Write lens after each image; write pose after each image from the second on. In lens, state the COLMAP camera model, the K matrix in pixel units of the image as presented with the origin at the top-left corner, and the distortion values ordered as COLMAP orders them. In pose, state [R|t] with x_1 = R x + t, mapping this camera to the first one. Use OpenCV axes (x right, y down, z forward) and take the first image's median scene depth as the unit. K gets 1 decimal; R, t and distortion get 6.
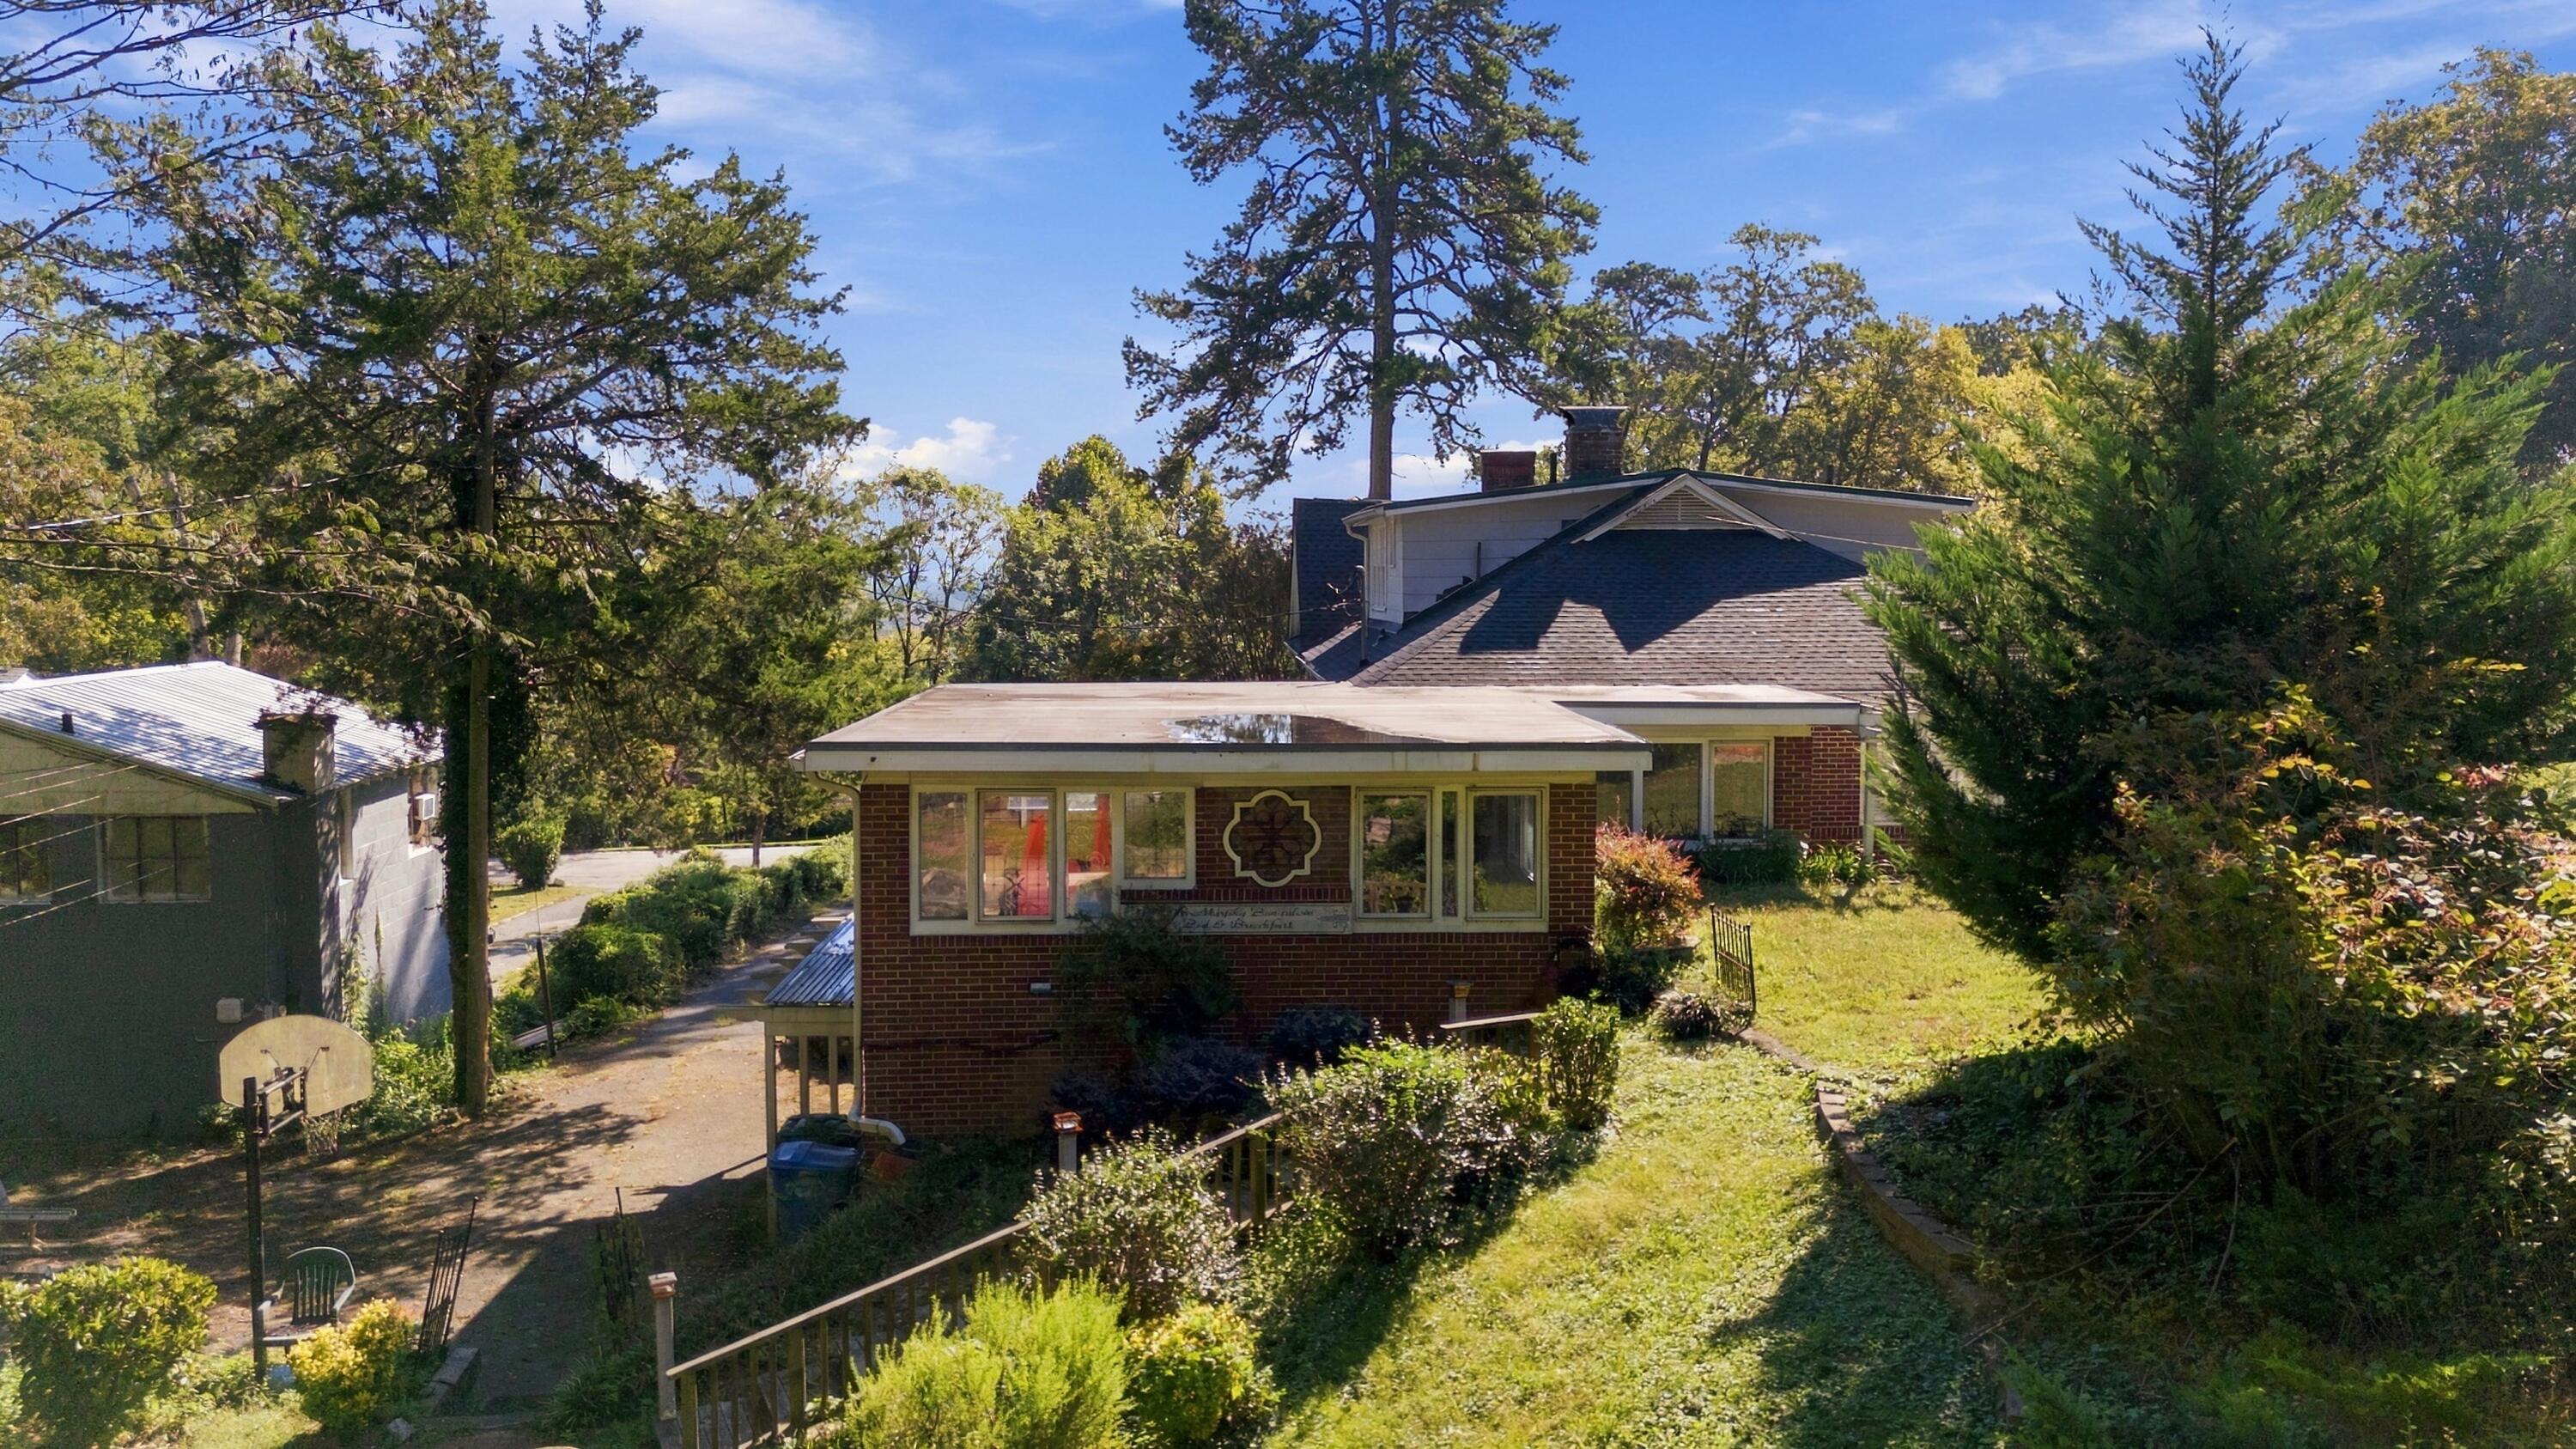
lens RADIAL K [[1891.4, 0, 1295.0], [0, 1891.4, 689.8], [0, 0, 1]] dist [0.085472, -0.088196]
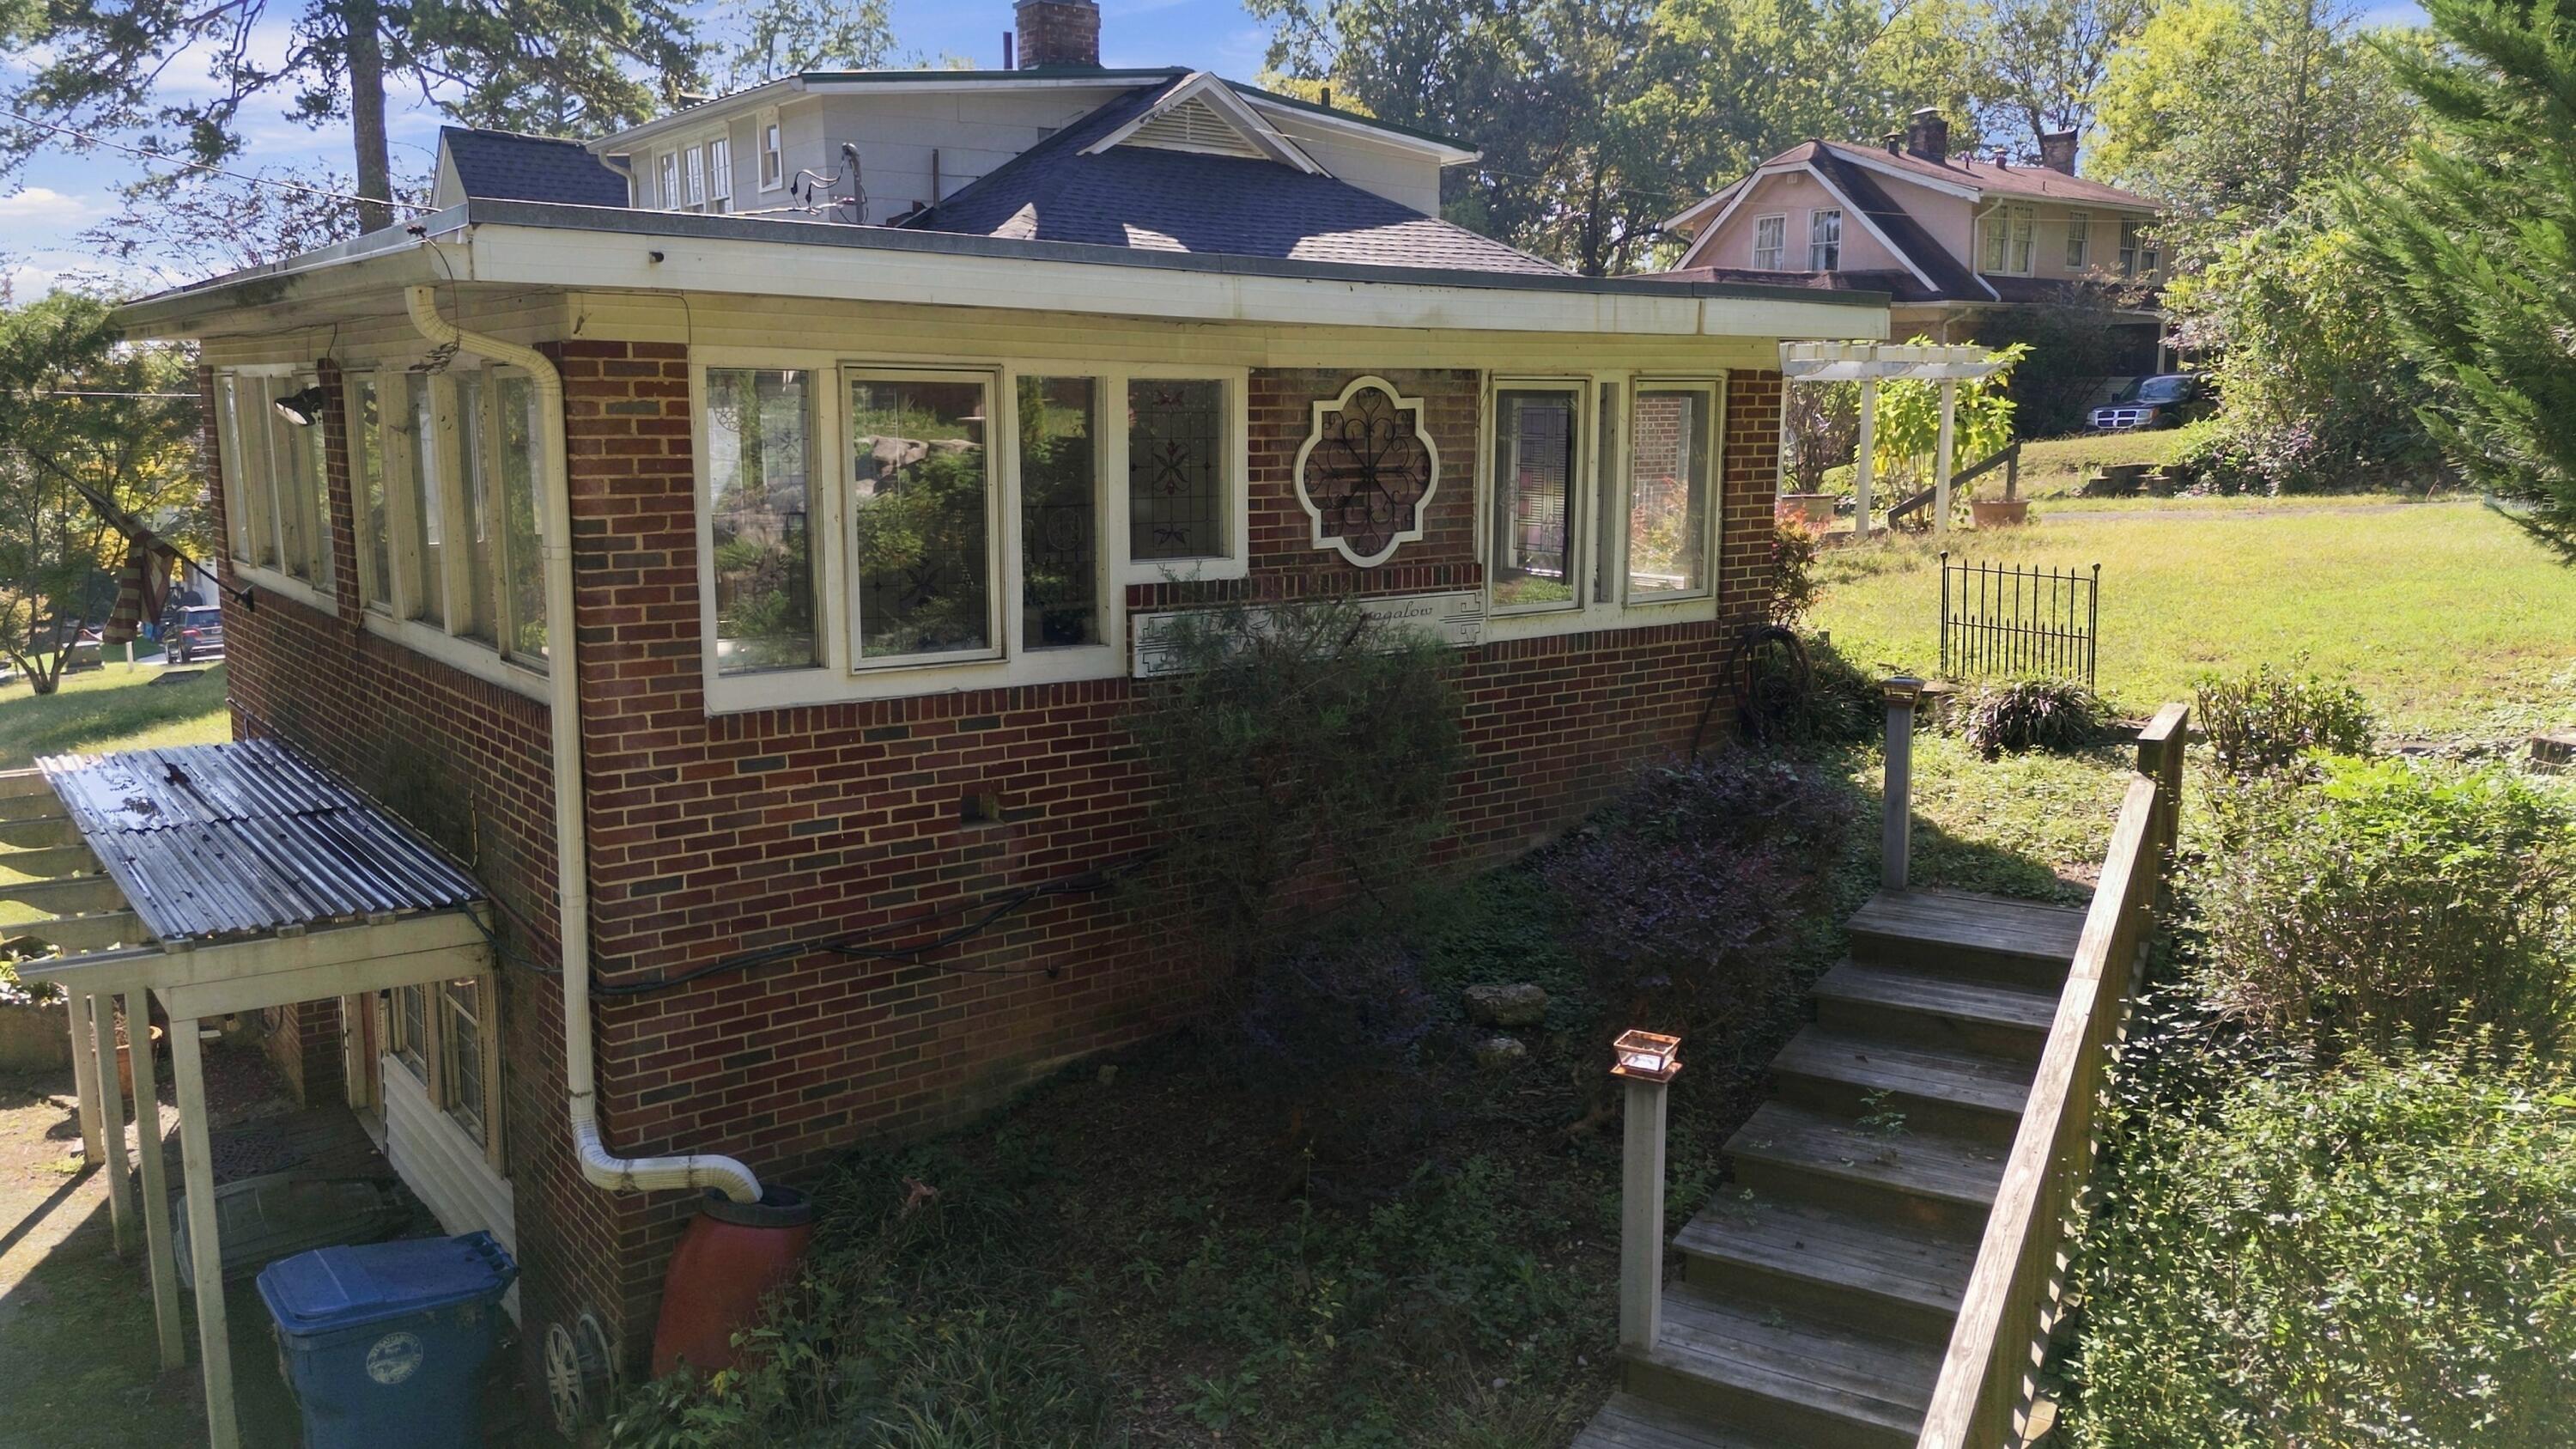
lens RADIAL K [[1873.0, 0, 1288.0], [0, 1873.0, 724.5], [0, 0, 1]] dist [0.081767, -0.120772]
pose [[0.816154, -0.093361, 0.570242, -0.332312], [0.034006, 0.992911, 0.113891, 0.087835], [-0.576833, -0.073561, 0.813544, 0.585356]]
